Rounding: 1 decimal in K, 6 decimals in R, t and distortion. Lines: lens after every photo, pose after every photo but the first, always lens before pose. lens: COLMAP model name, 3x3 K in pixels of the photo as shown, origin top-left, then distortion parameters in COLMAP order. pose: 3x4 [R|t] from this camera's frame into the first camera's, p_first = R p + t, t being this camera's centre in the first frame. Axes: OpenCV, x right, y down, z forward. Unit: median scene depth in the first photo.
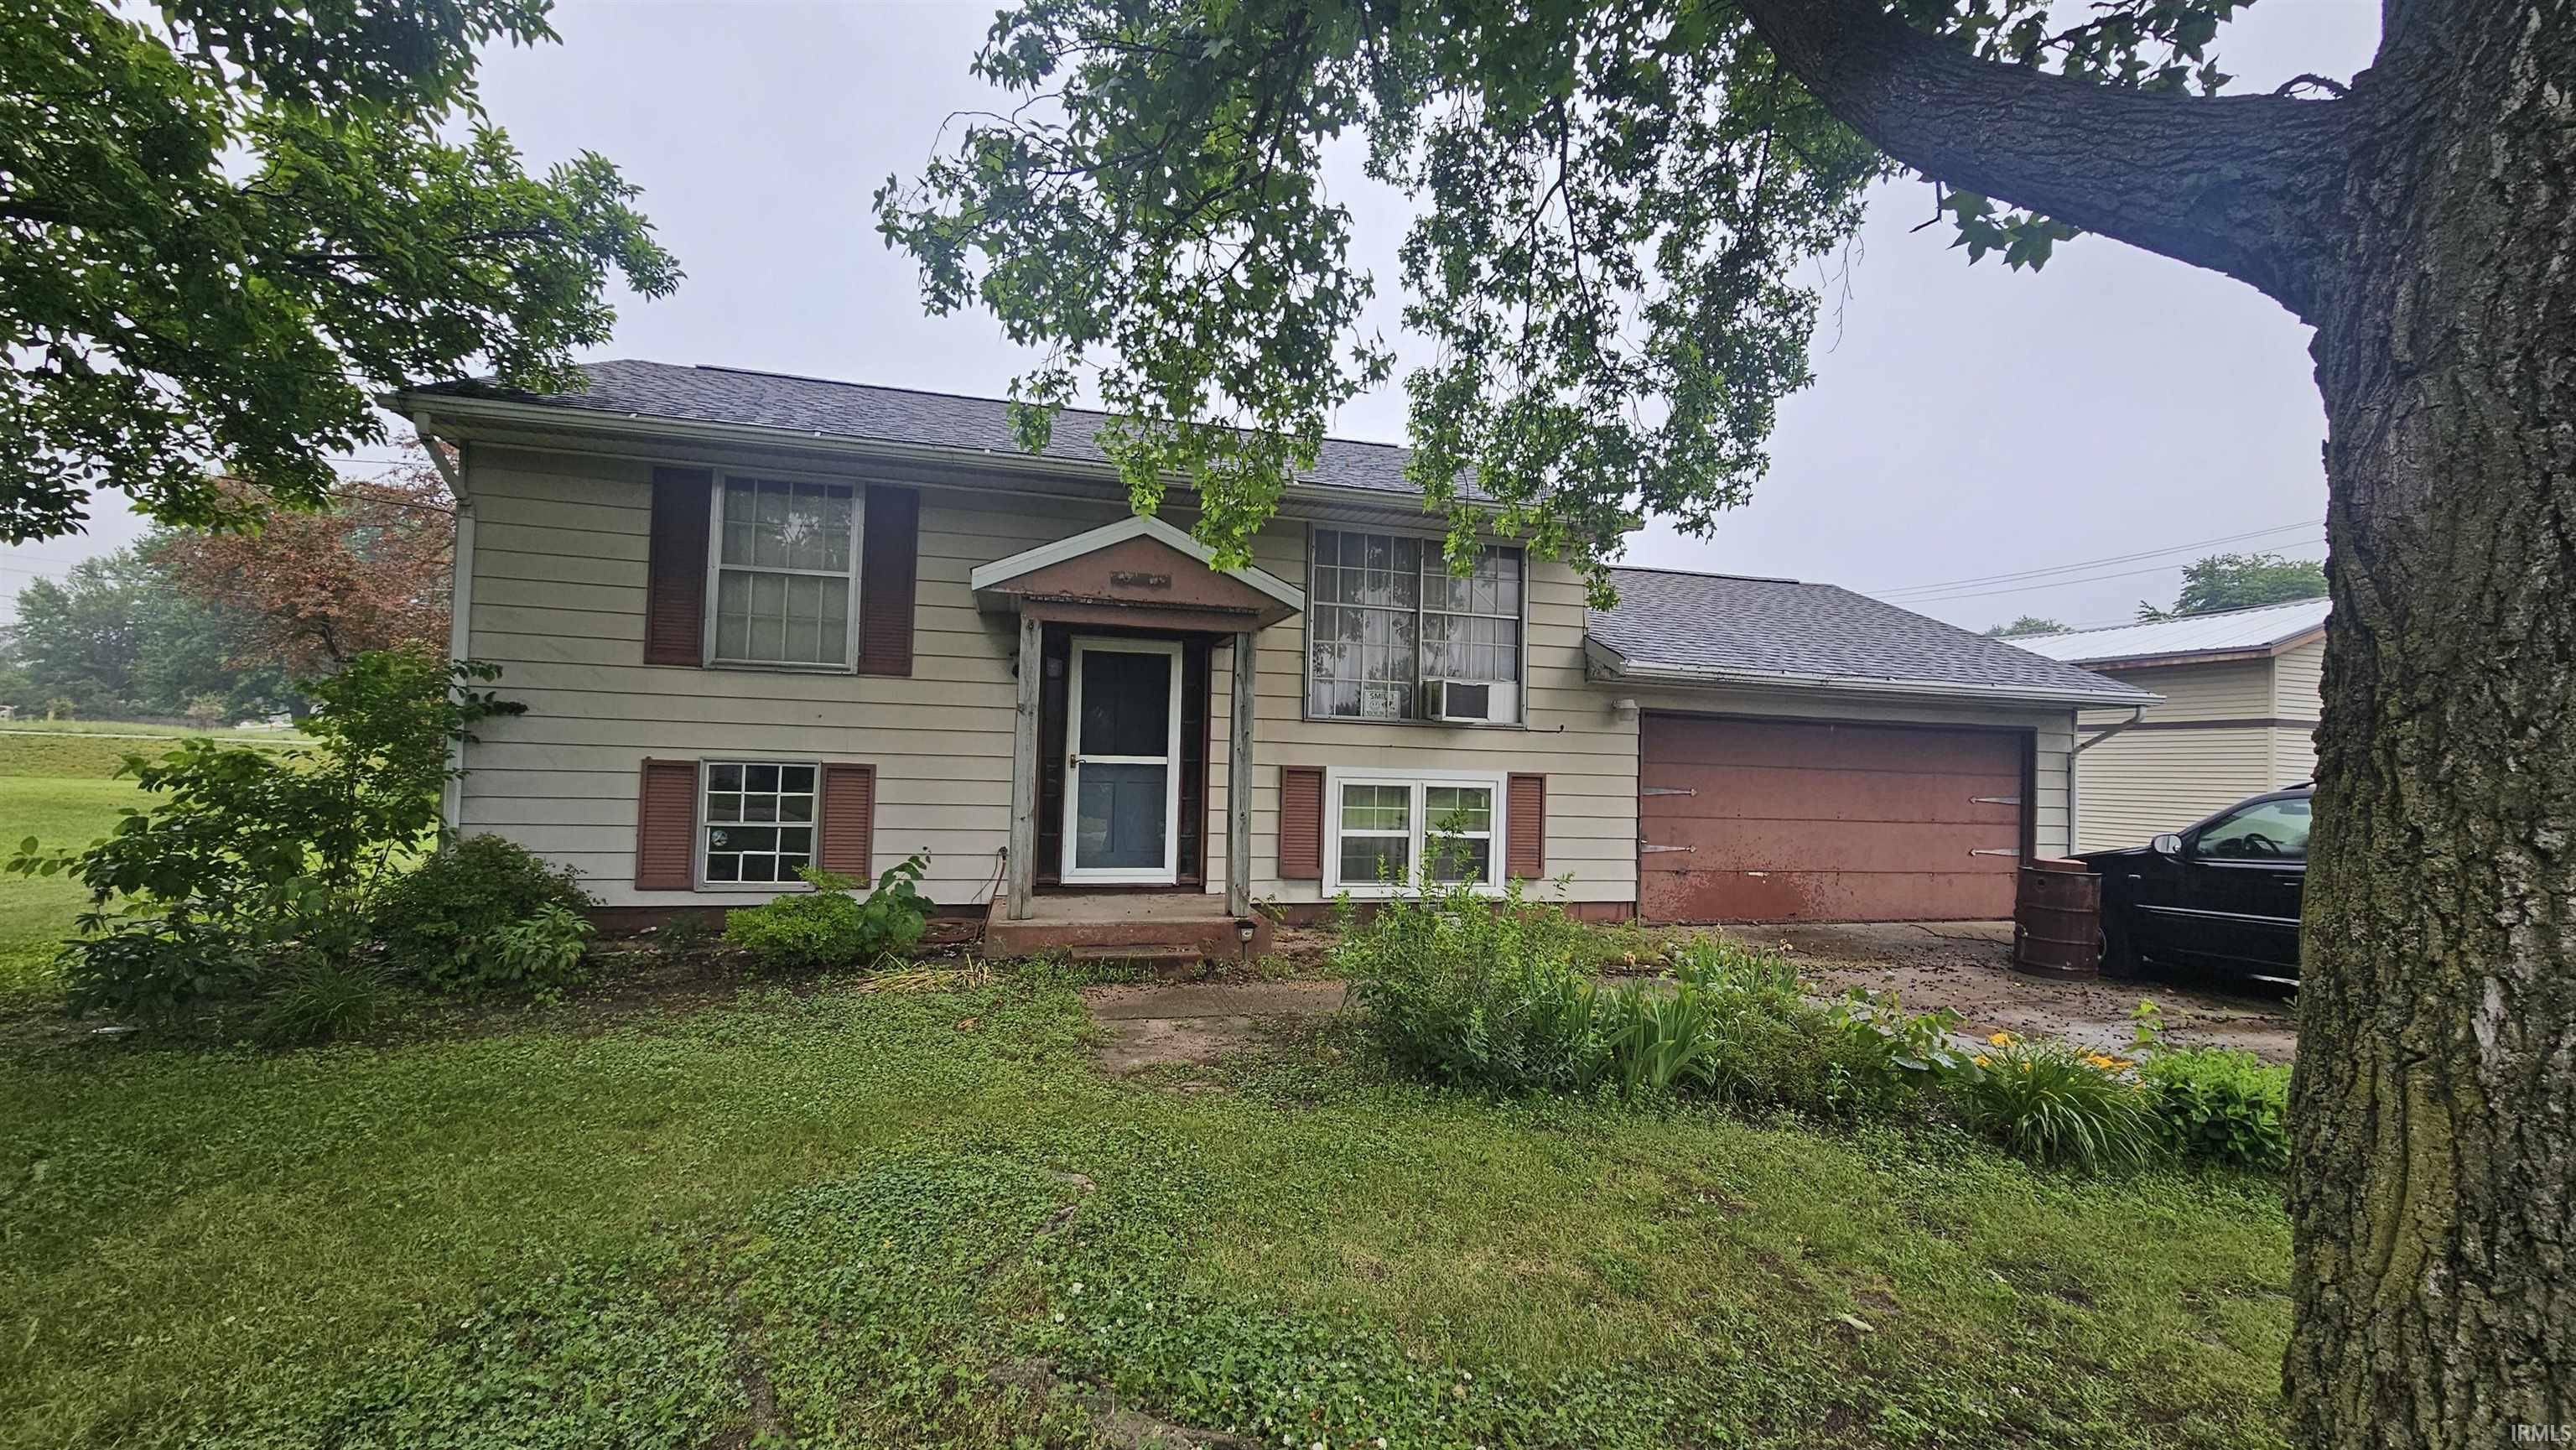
lens RADIAL K [[1051.0, 0, 1288.0], [0, 1051.0, 725.0], [0, 0, 1]] dist [-0.005698, -0.000138]
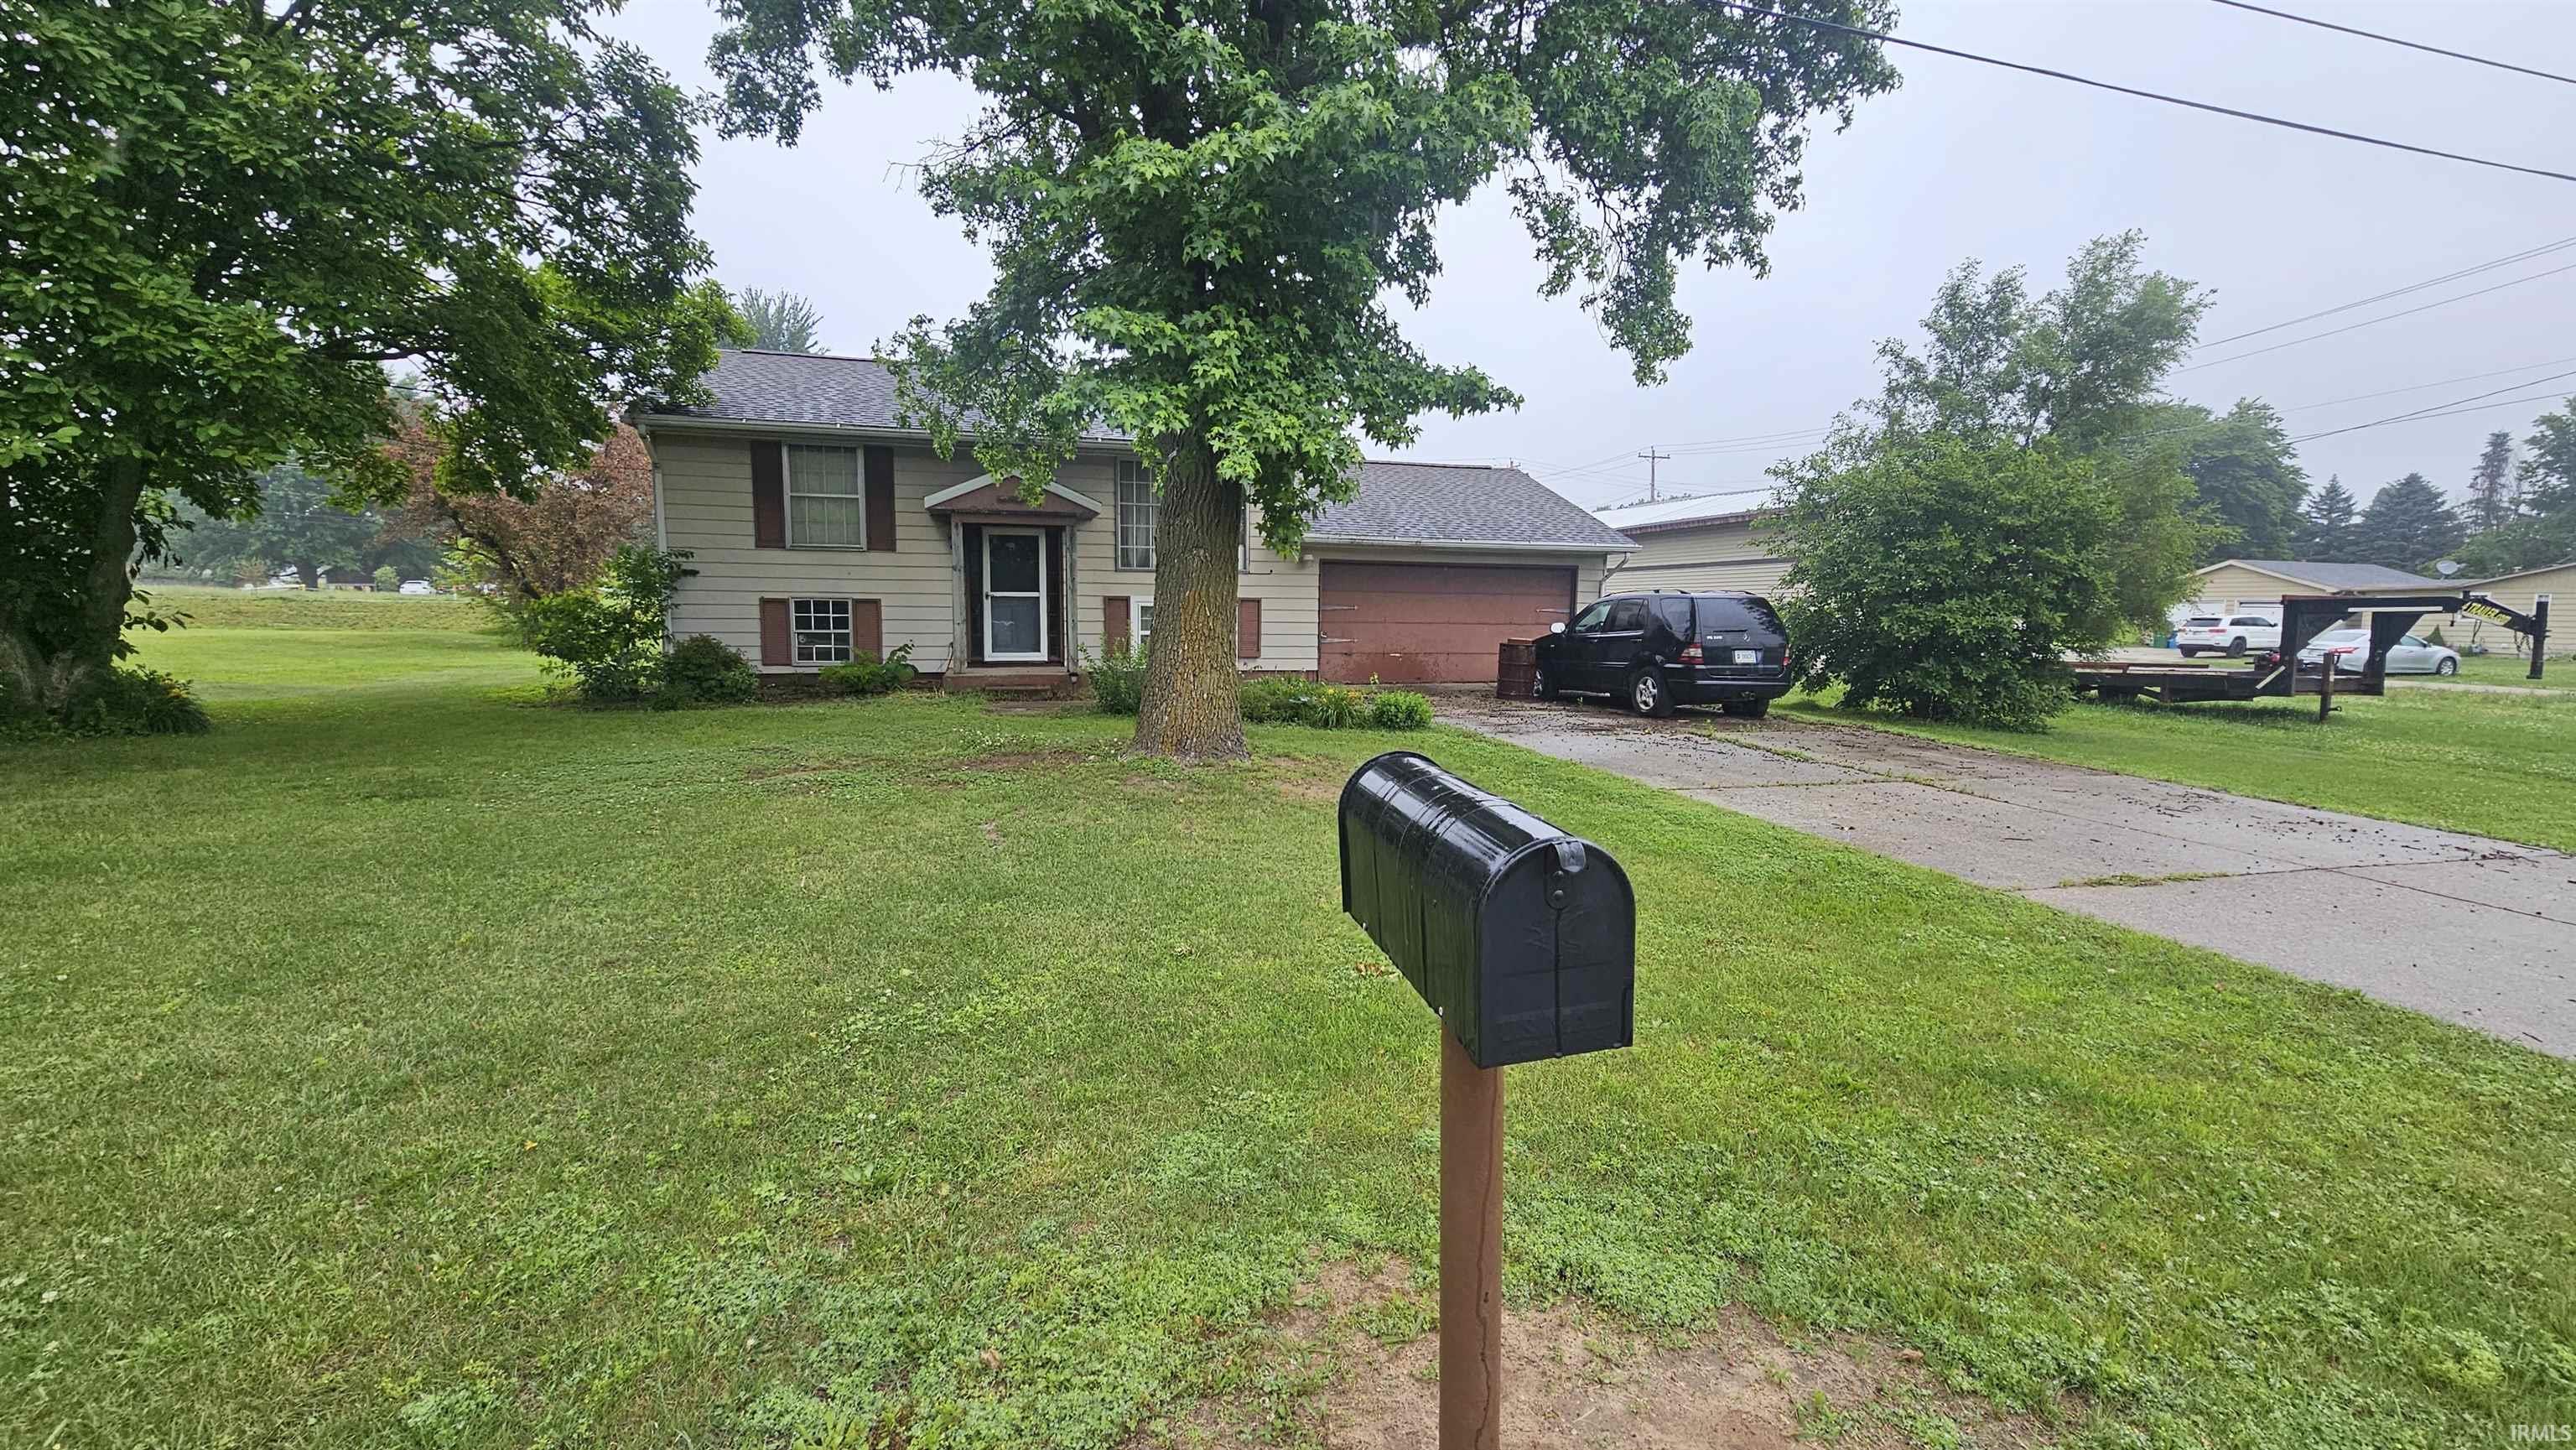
lens RADIAL K [[1060.4, 0, 1288.0], [0, 1060.4, 725.0], [0, 0, 1]] dist [-0.003450, 0.000340]
pose [[0.999674, -0.020614, 0.015090, 0.296805], [0.018162, 0.988873, 0.147652, -0.005689], [-0.017965, -0.147330, 0.988924, -0.902550]]
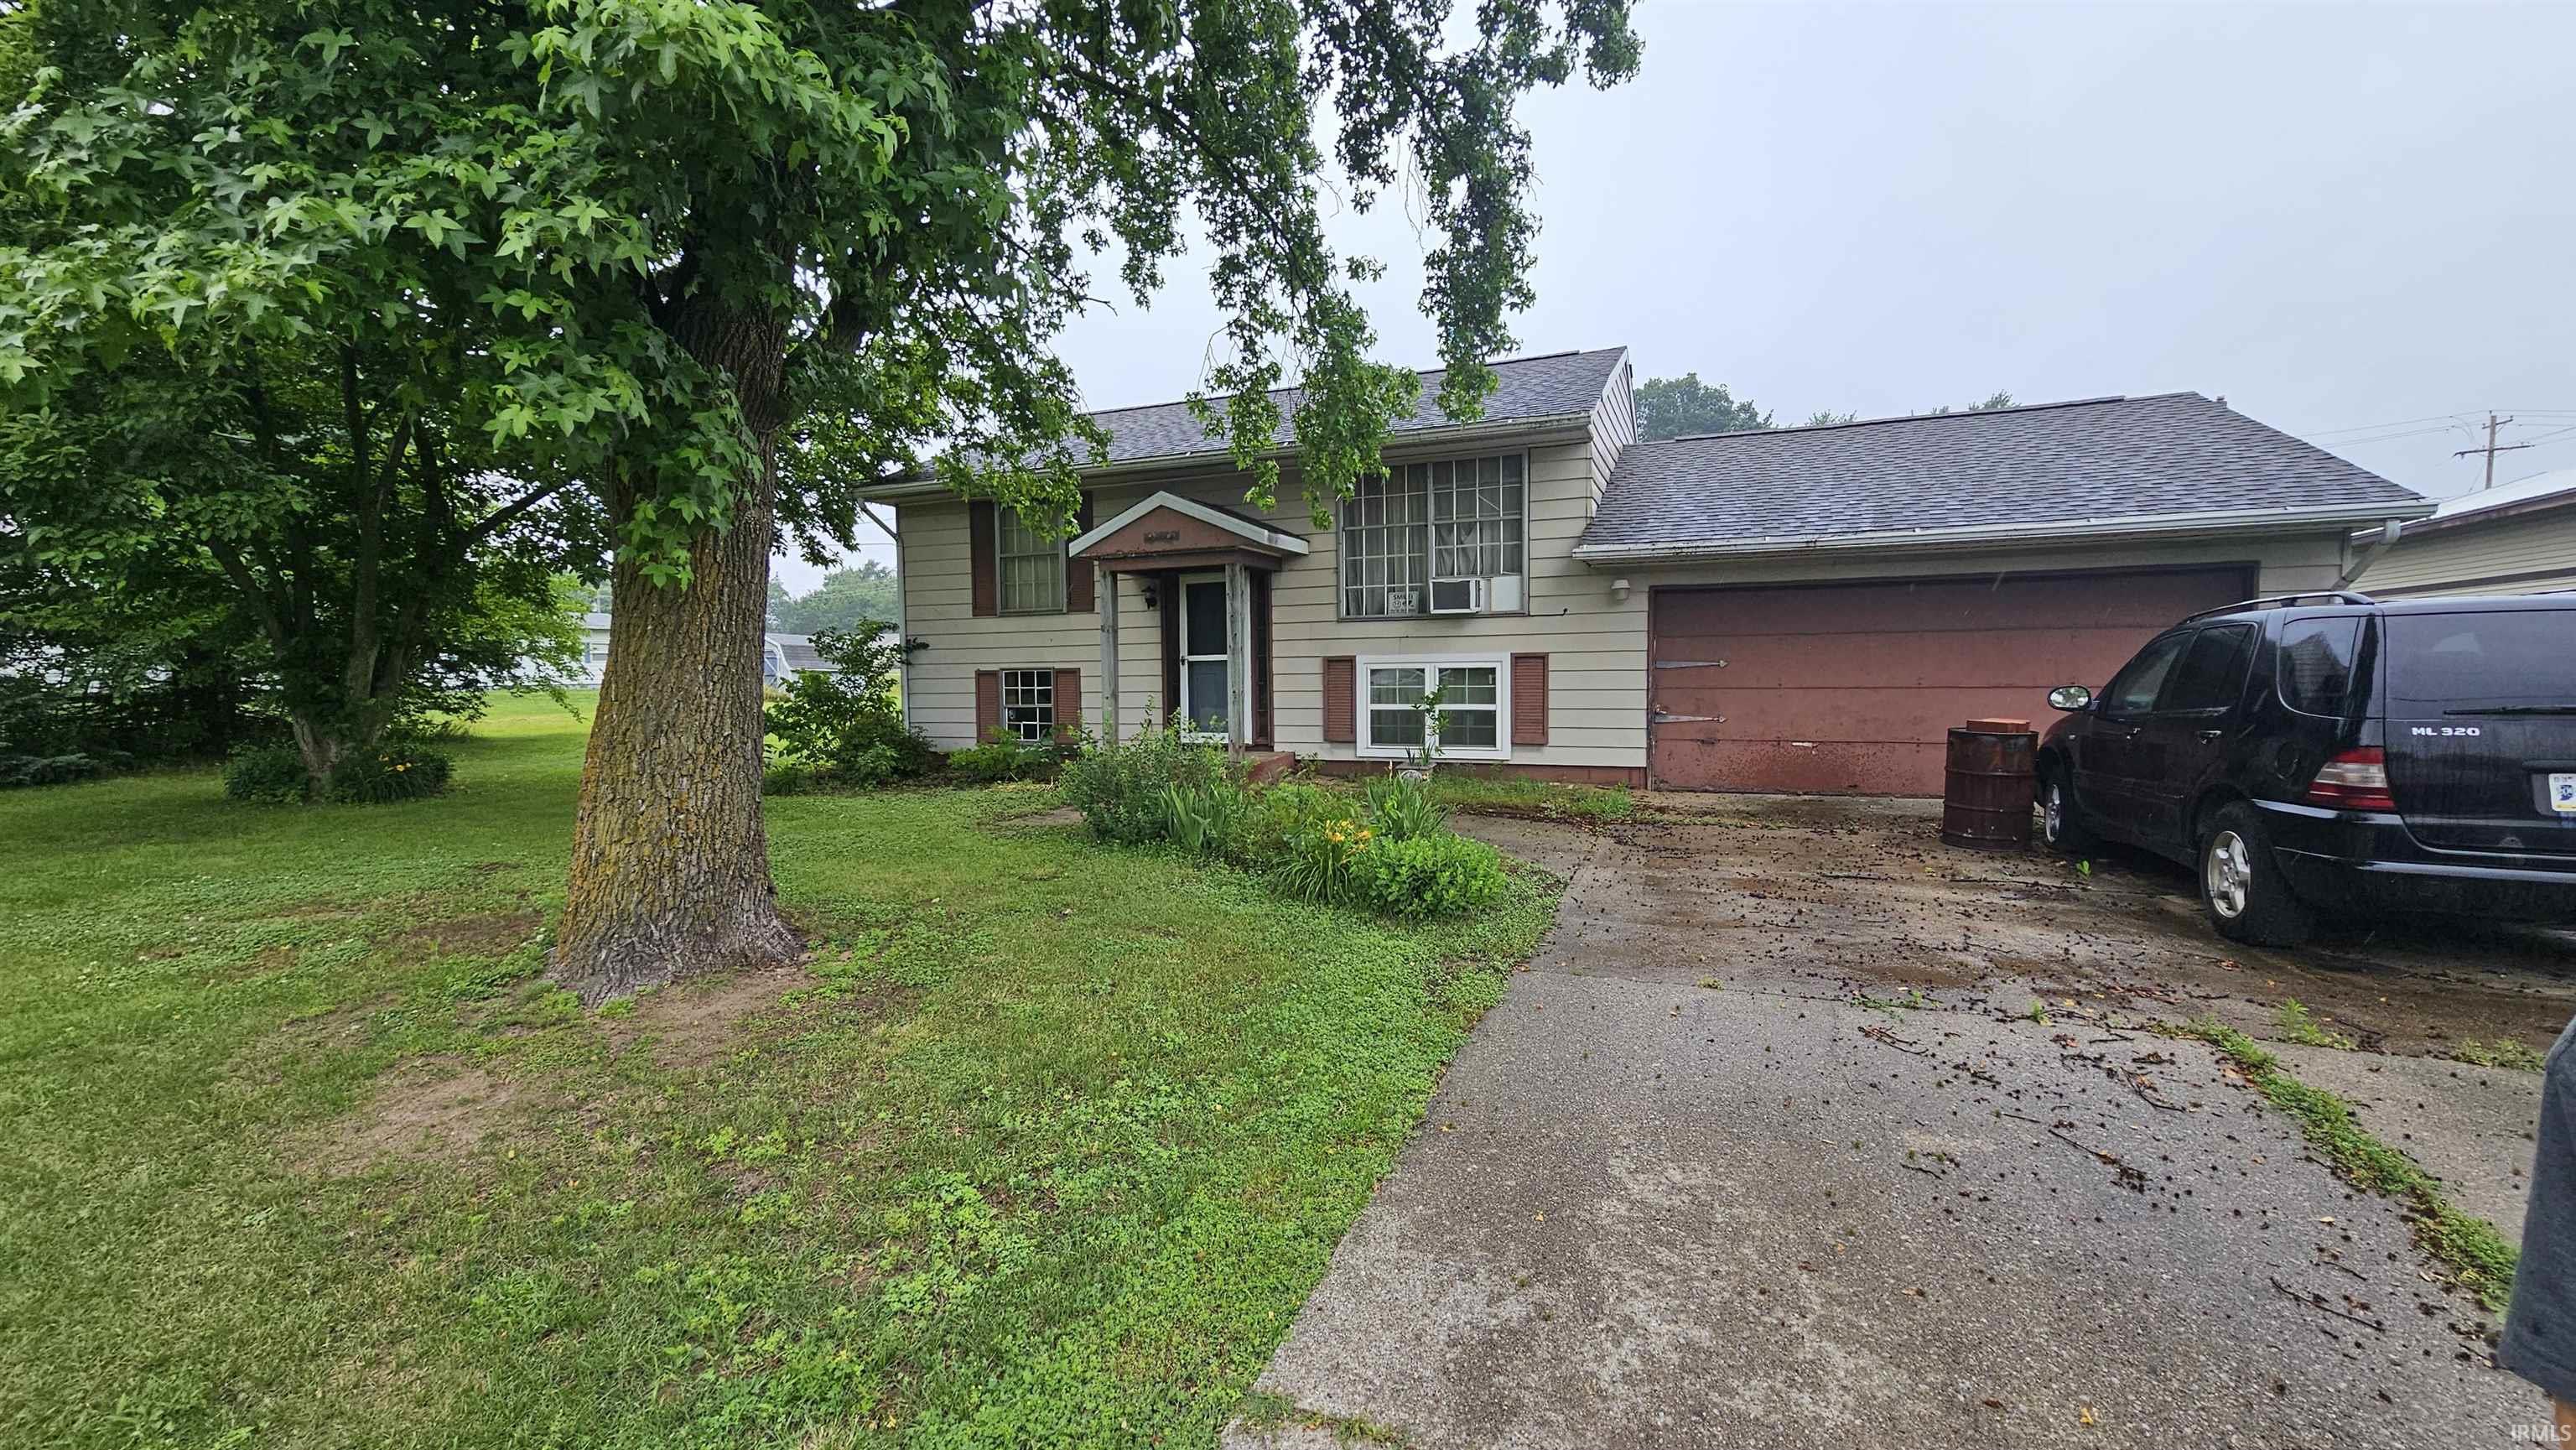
lens RADIAL K [[1070.3, 0, 1276.9], [0, 1070.3, 721.6], [0, 0, 1]] dist [0.000138, 0.000023]
pose [[0.782416, -0.010196, -0.622673, 0.839902], [0.060749, 0.996347, 0.060018, 0.038541], [0.619786, -0.084786, 0.780177, -0.095844]]
